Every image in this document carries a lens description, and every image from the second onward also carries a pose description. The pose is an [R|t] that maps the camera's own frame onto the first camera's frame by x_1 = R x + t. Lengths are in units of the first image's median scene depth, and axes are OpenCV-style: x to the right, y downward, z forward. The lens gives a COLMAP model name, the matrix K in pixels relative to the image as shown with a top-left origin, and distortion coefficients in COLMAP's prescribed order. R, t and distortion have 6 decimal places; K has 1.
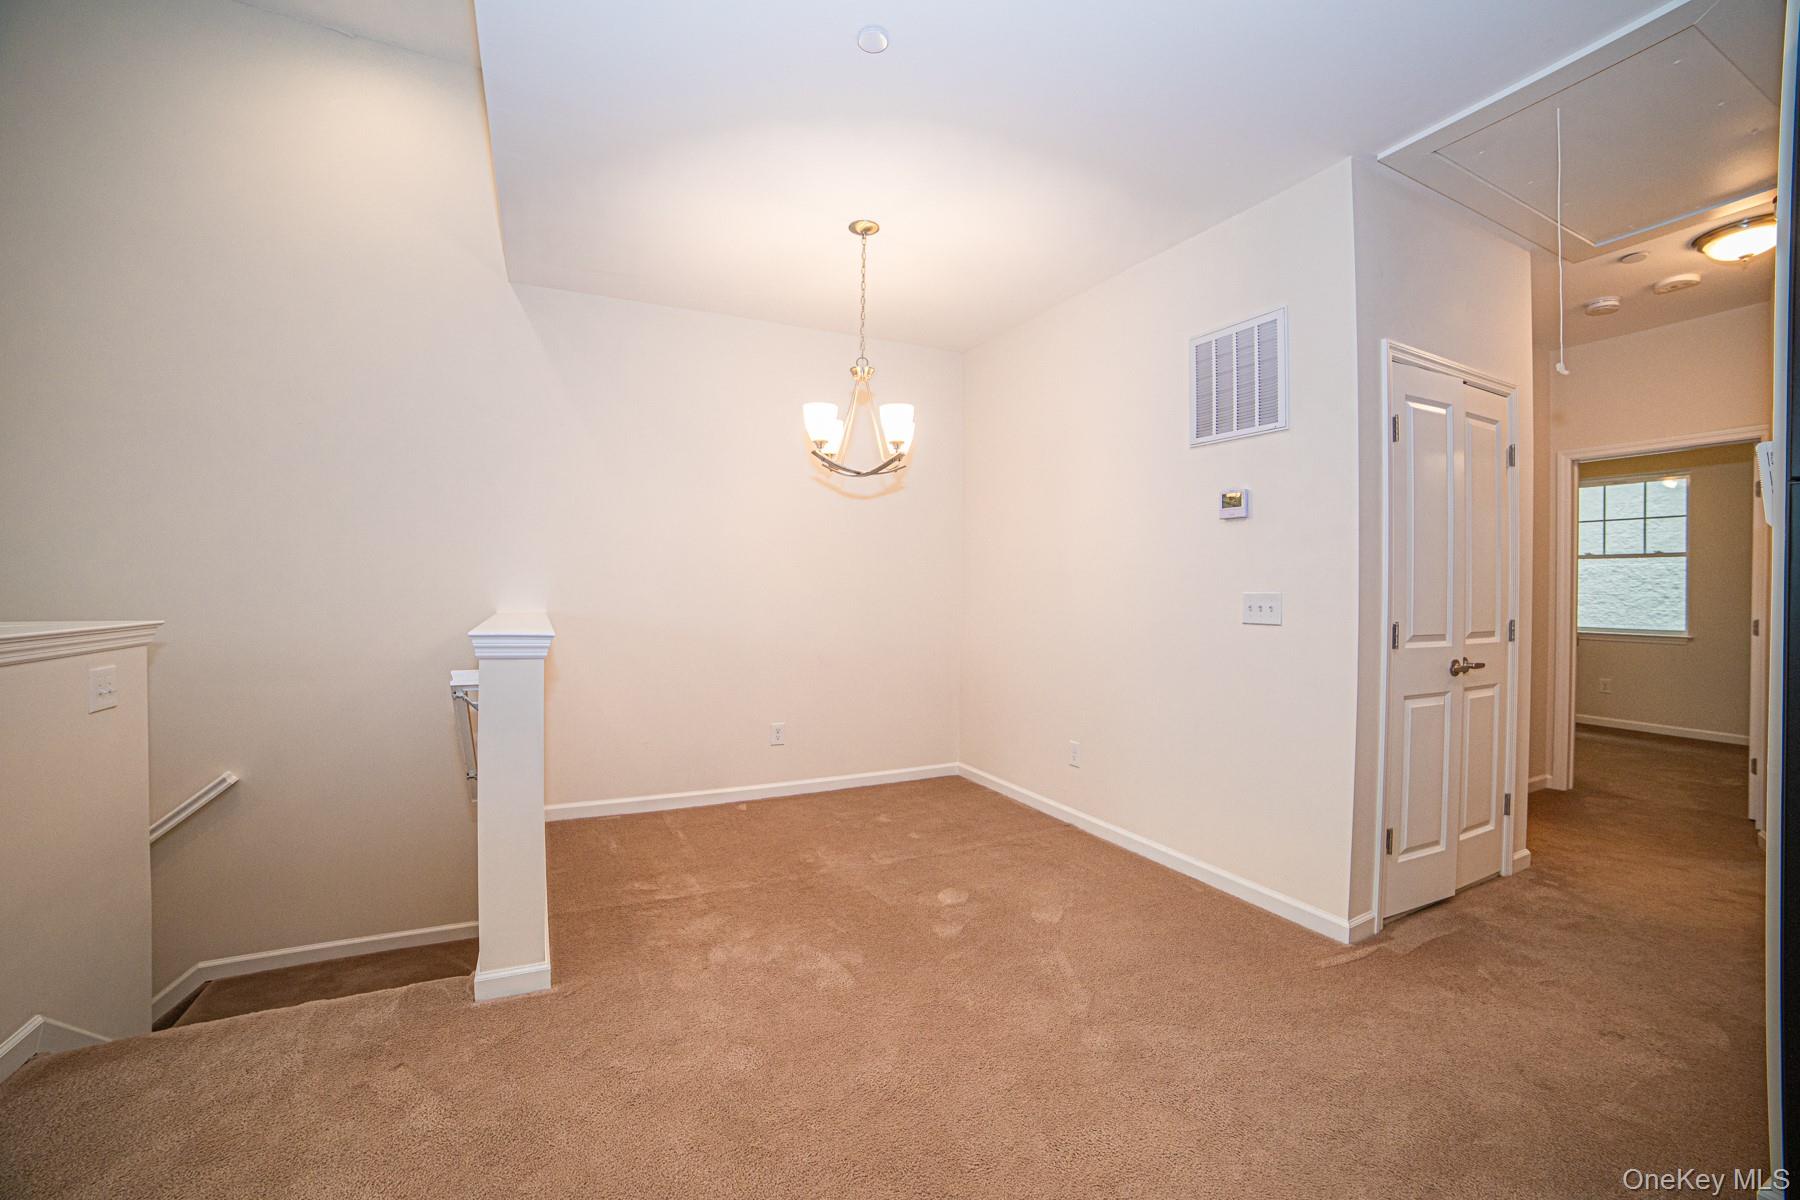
lens RADIAL K [[735.1, 0, 899.0], [0, 735.1, 591.5], [0, 0, 1]] dist [-0.103827, 0.036424]
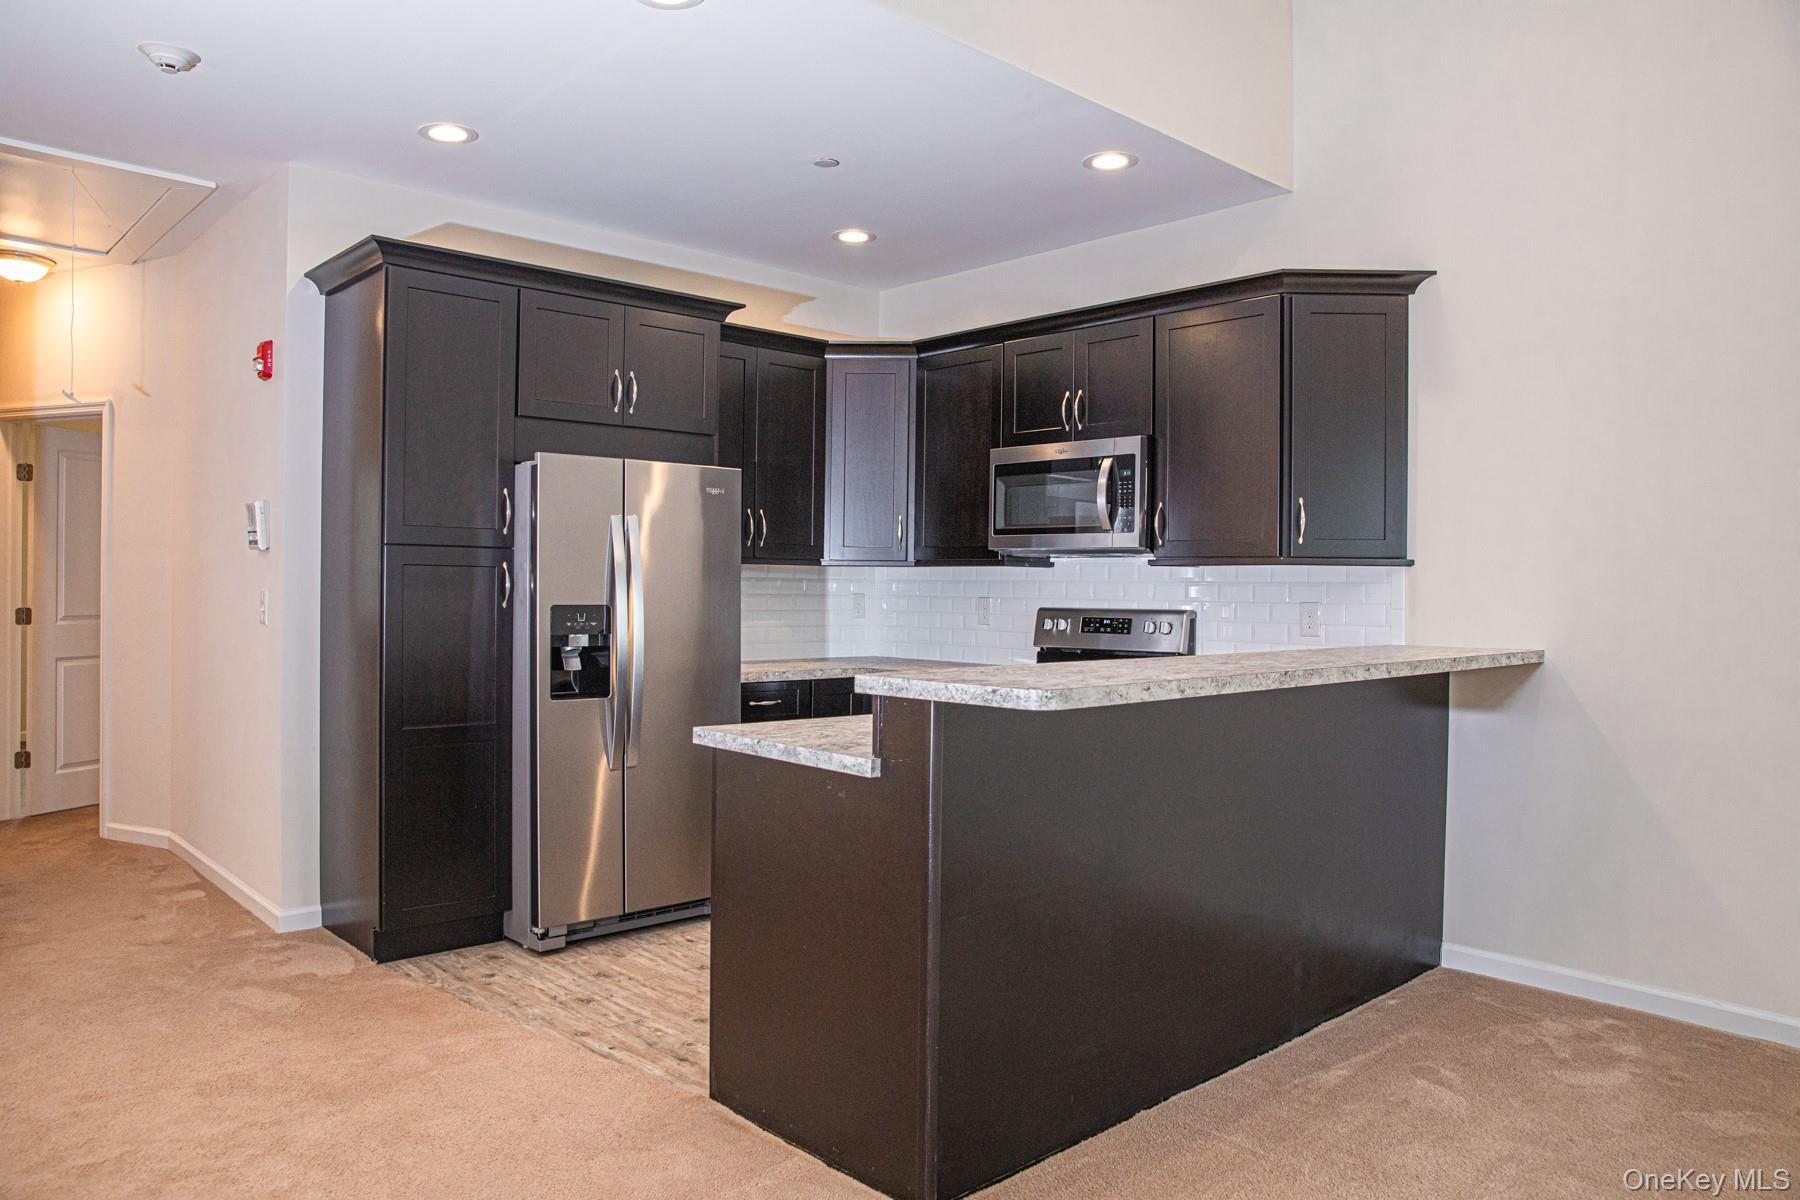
lens RADIAL K [[1236.6, 0, 900.0], [0, 1236.6, 600.0], [0, 0, 1]] dist [-0.050369, 0.001217]
pose [[-0.270938, -0.022827, 0.962326, -1.072095], [-0.010411, 0.999730, 0.020783, -0.023359], [-0.962541, -0.004388, -0.271102, 0.137532]]
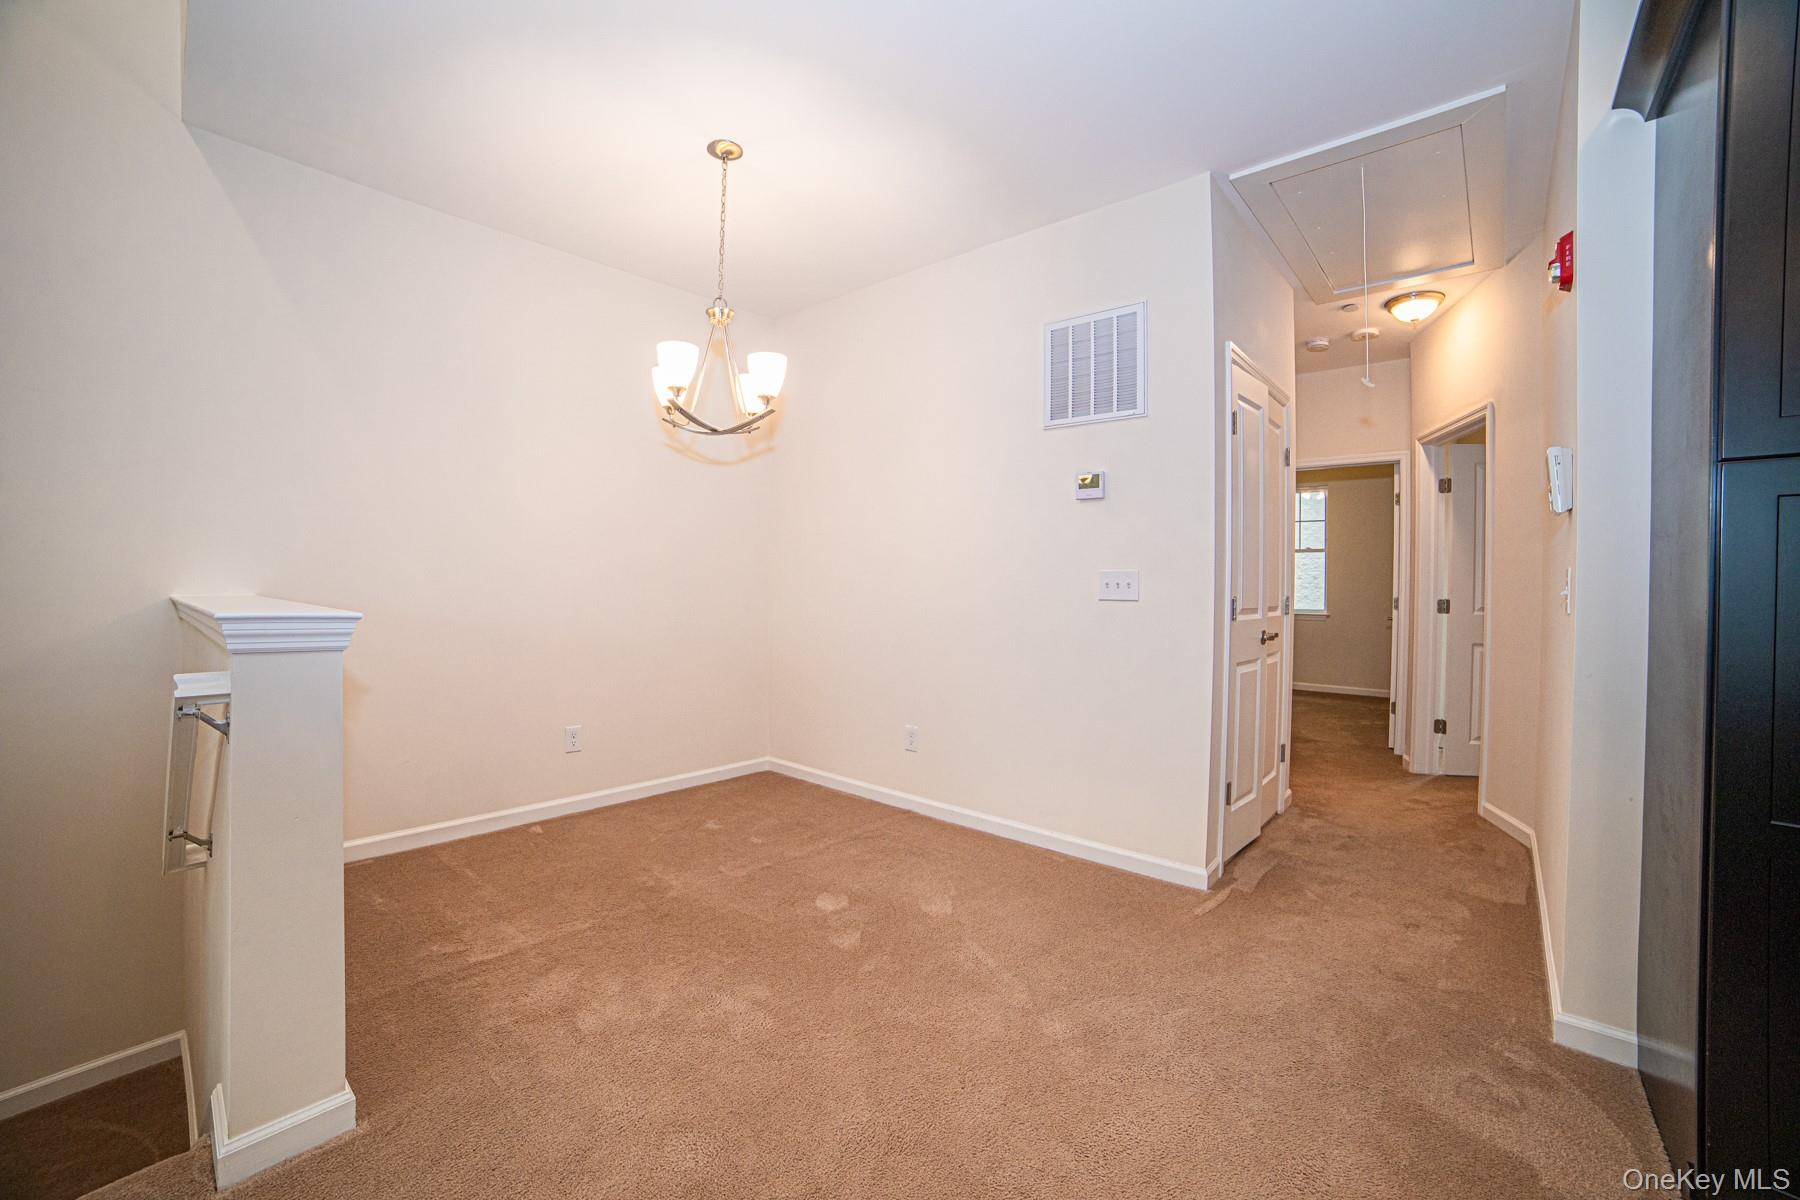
lens RADIAL K [[728.1, 0, 901.2], [0, 728.1, 590.7], [0, 0, 1]] dist [-0.103319, 0.035006]
pose [[0.926005, -0.002518, 0.377502, -0.183057], [-0.000617, 0.999966, 0.008185, 0.022523], [-0.377510, -0.007812, 0.925972, 0.135283]]
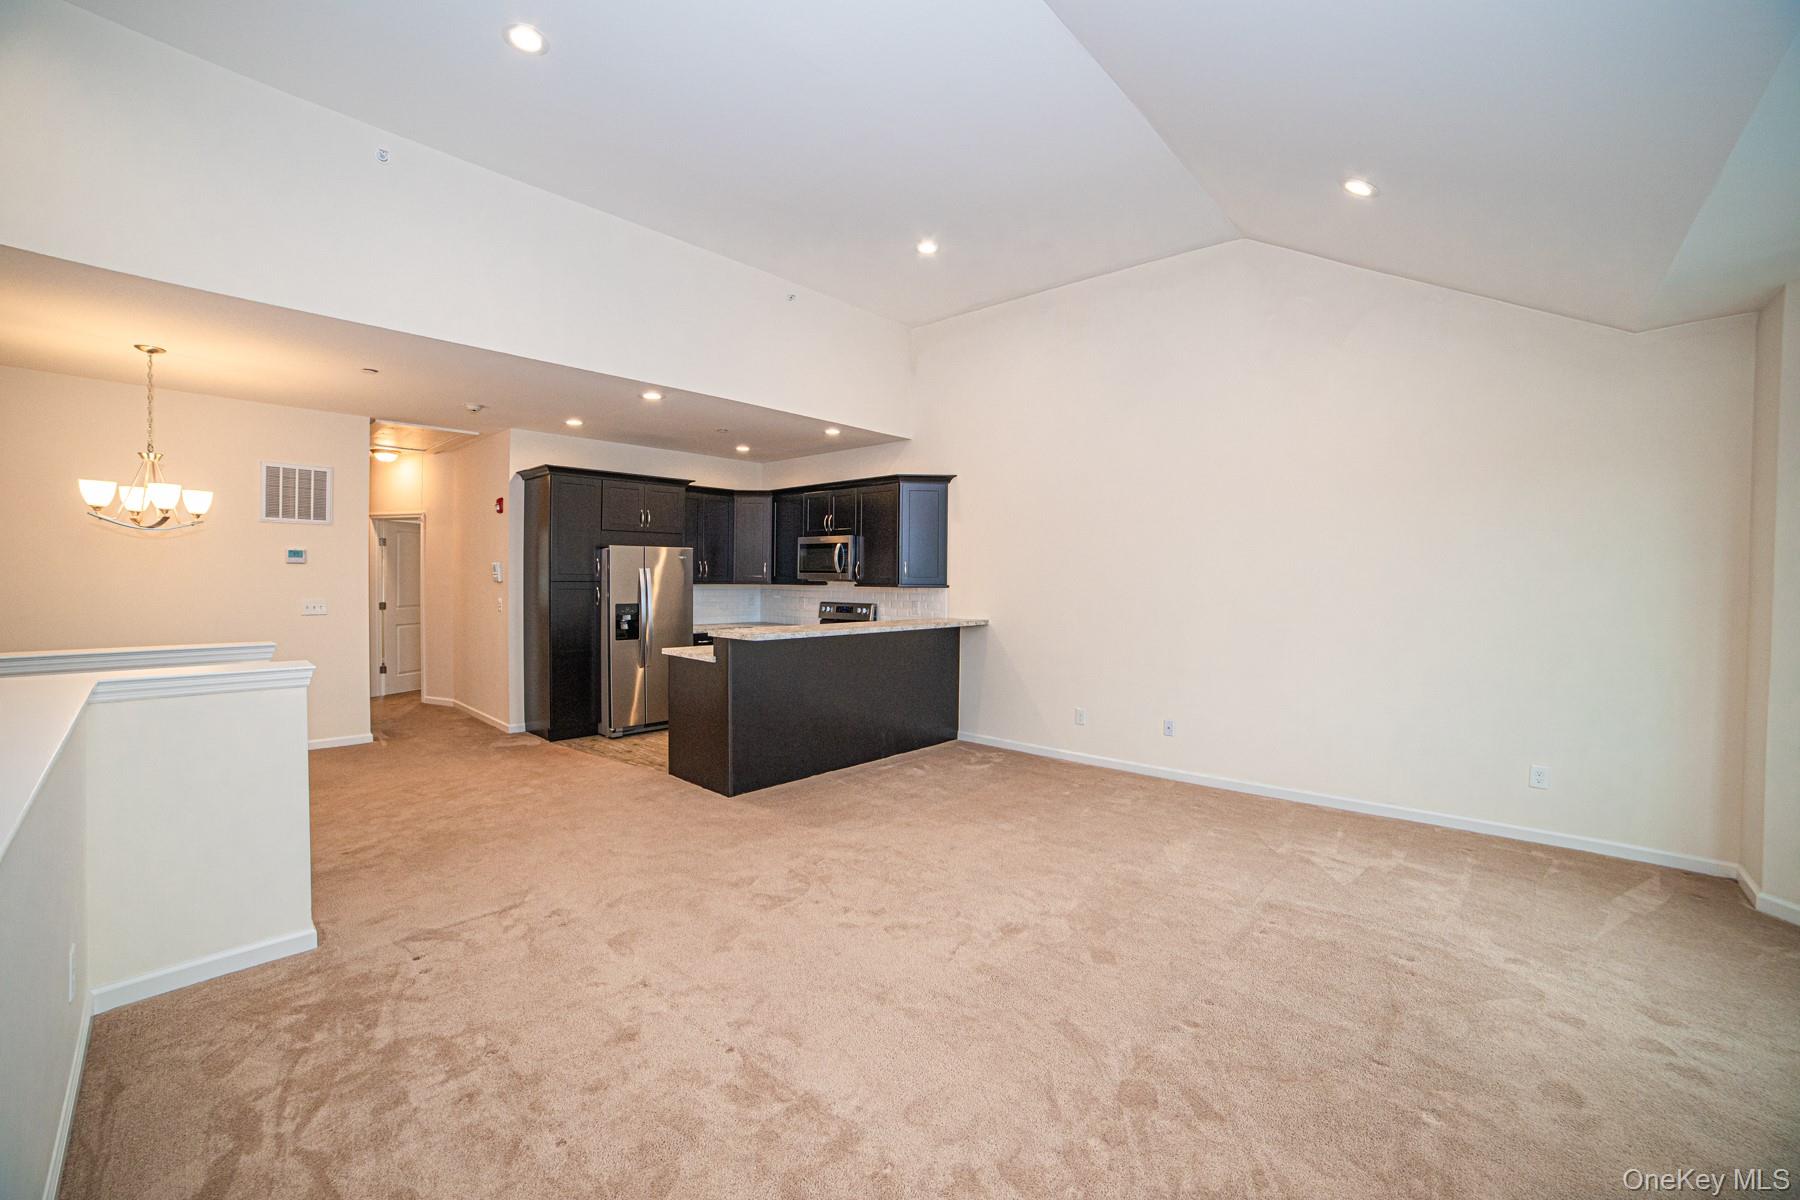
lens RADIAL K [[735.1, 0, 899.0], [0, 735.1, 591.5], [0, 0, 1]] dist [-0.103827, 0.036424]
pose [[-0.348799, -0.031197, 0.936678, -1.928954], [-0.009342, 0.999512, 0.029811, -0.094278], [-0.937151, 0.001648, -0.348921, 0.100020]]
